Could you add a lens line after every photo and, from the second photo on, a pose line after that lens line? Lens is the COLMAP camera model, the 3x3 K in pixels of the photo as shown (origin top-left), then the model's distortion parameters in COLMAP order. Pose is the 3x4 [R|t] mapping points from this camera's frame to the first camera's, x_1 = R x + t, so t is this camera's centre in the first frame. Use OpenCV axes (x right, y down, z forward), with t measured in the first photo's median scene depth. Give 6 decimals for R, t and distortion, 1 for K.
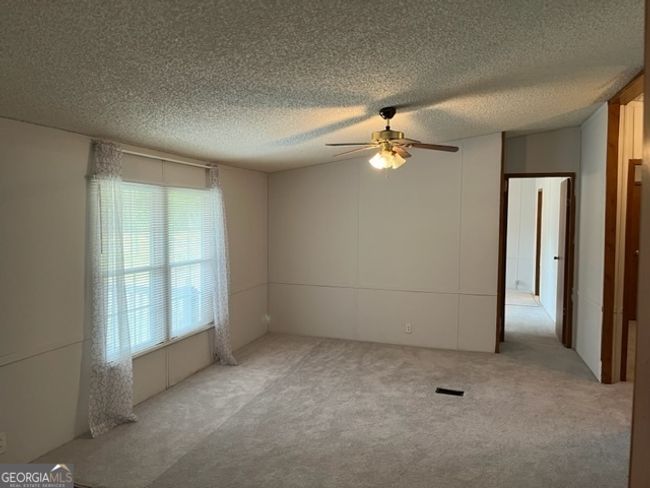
lens RADIAL K [[490.9, 0, 323.3], [0, 490.9, 243.6], [0, 0, 1]] dist [0.068245, -0.099579]
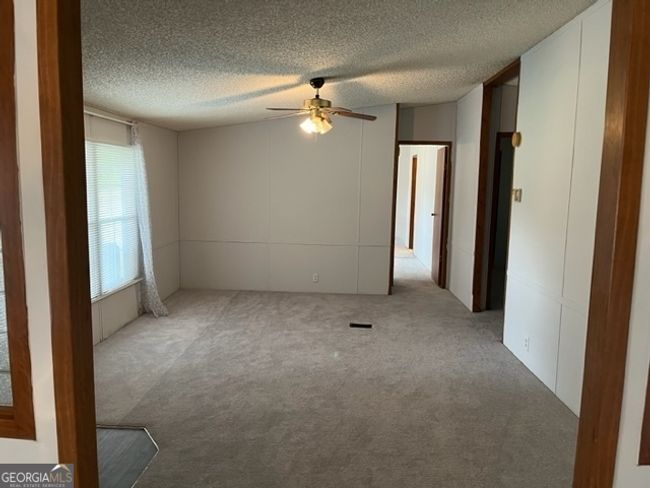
lens RADIAL K [[490.9, 0, 323.3], [0, 490.9, 243.6], [0, 0, 1]] dist [0.068245, -0.099579]
pose [[0.964890, -0.021317, 0.261789, -0.135473], [0.001578, 0.997154, 0.075381, 0.013893], [-0.262651, -0.072321, 0.962177, -0.097410]]
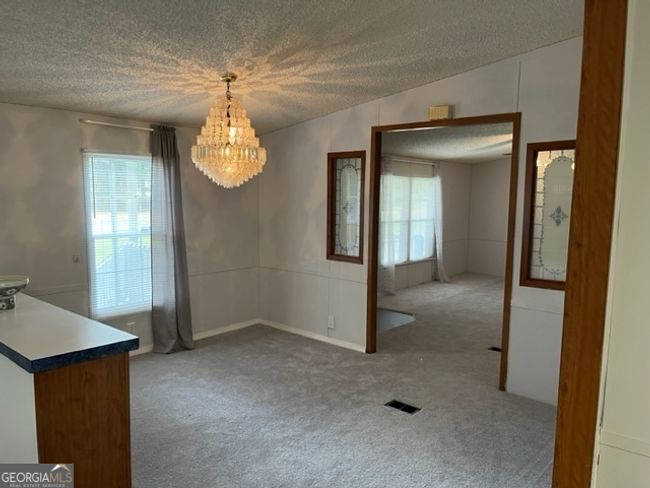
lens RADIAL K [[490.9, 0, 323.3], [0, 490.9, 243.6], [0, 0, 1]] dist [0.068245, -0.099579]
pose [[0.917148, 0.048629, -0.395569, 0.112305], [-0.030202, 0.998154, 0.052682, 0.044056], [0.397401, -0.036371, 0.916924, -0.786116]]
